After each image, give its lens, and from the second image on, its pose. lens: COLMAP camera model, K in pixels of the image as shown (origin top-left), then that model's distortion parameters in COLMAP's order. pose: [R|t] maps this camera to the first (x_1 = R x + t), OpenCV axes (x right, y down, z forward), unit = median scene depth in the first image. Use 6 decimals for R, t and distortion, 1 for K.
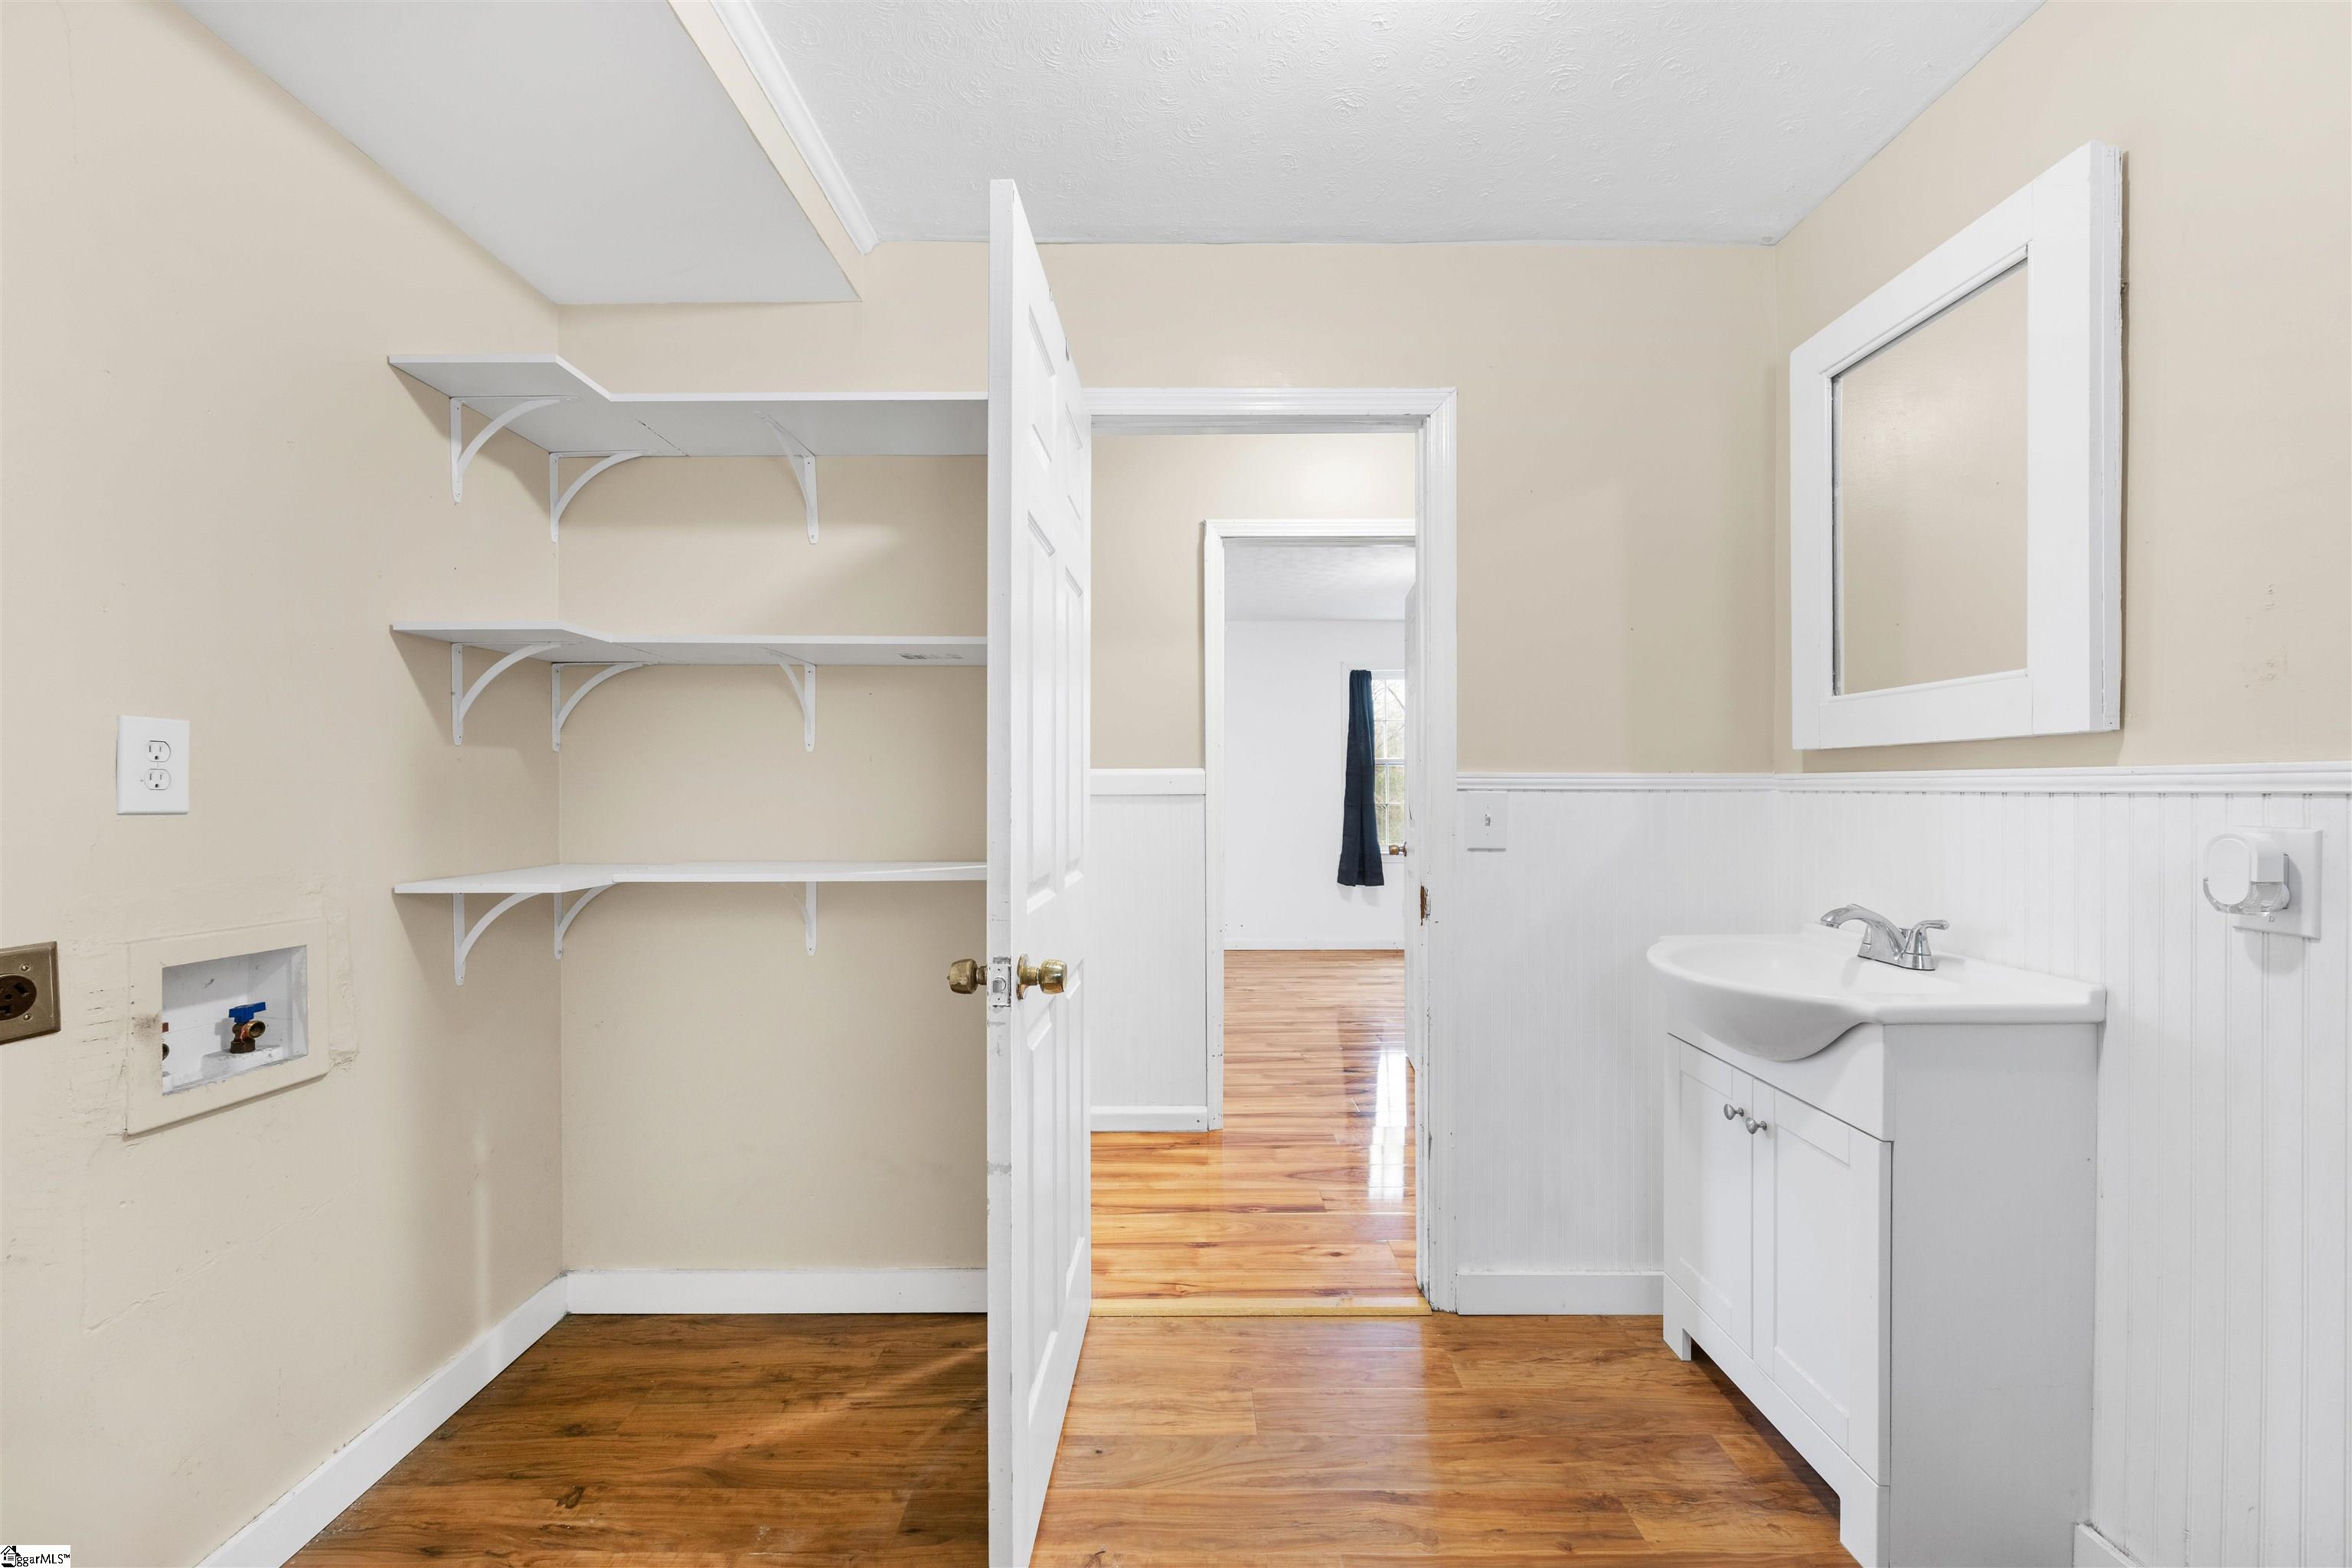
lens RADIAL K [[921.3, 0, 1176.3], [0, 921.3, 801.7], [0, 0, 1]] dist [-0.002223, -0.000067]
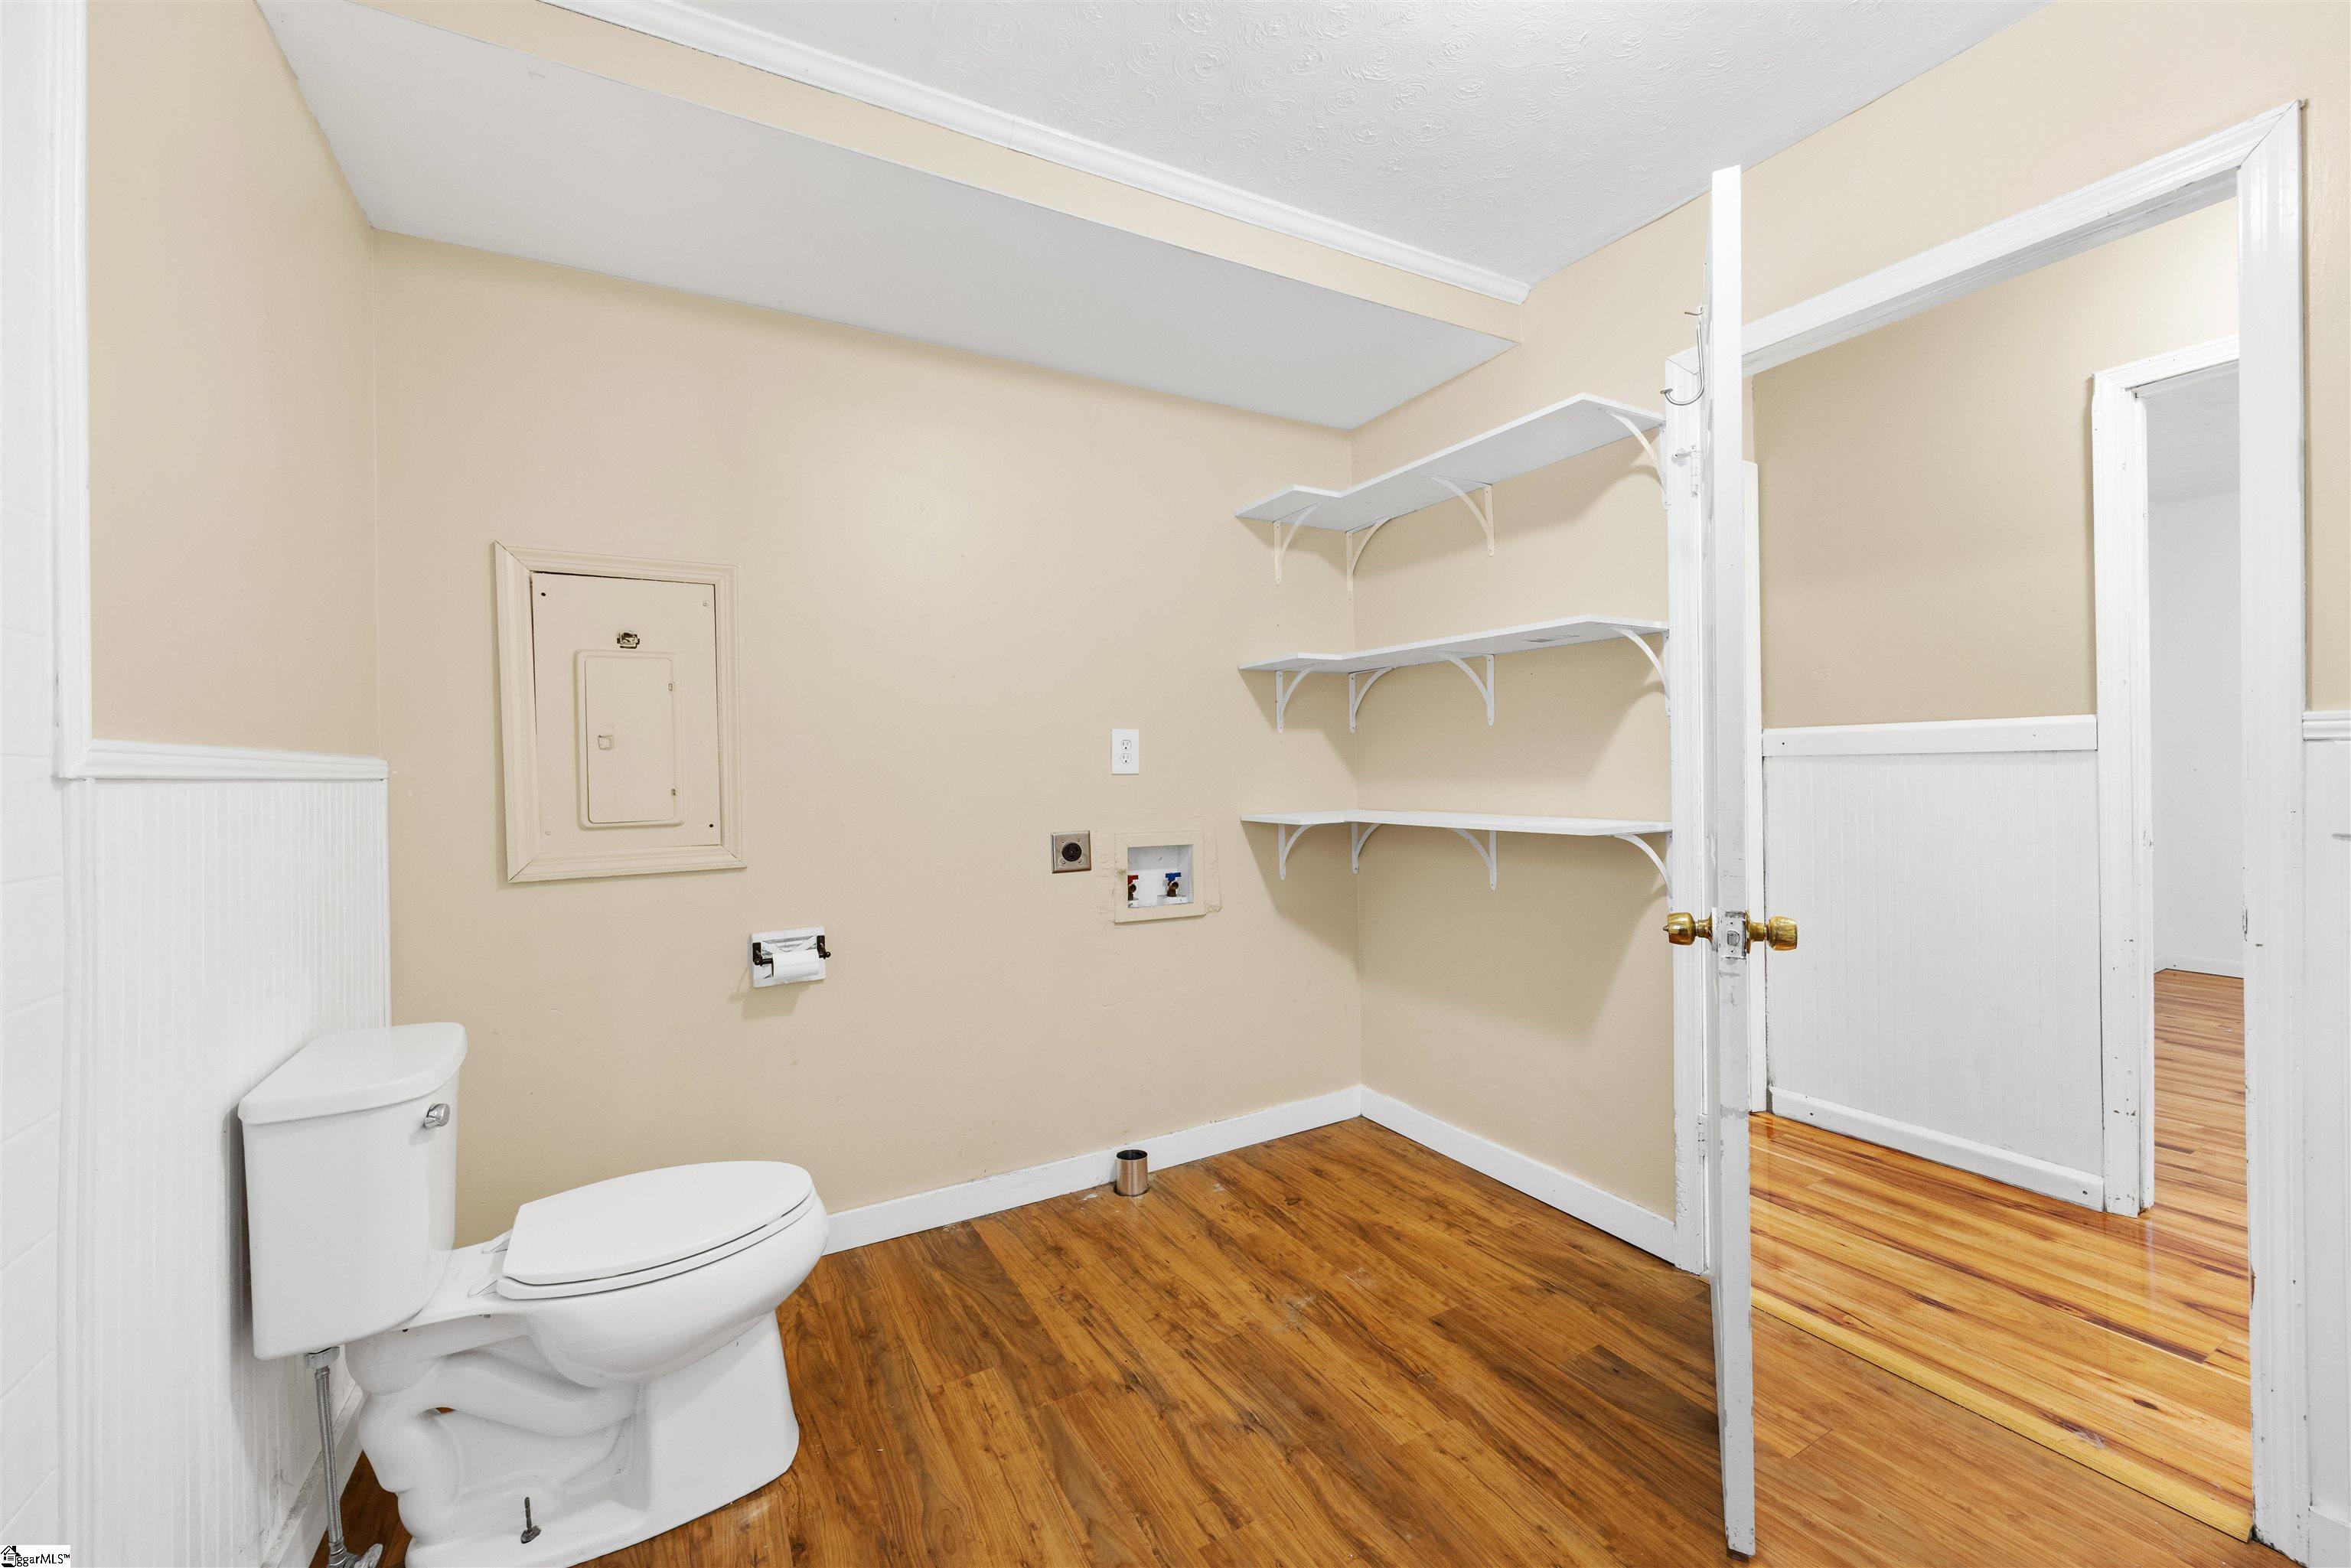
lens RADIAL K [[879.9, 0, 1182.0], [0, 879.9, 769.8], [0, 0, 1]] dist [-0.003626, -0.000027]
pose [[0.518073, -0.002368, -0.855333, 0.460905], [0.009407, 0.999951, 0.002929, -0.001567], [0.855285, -0.009563, 0.518070, 0.038554]]
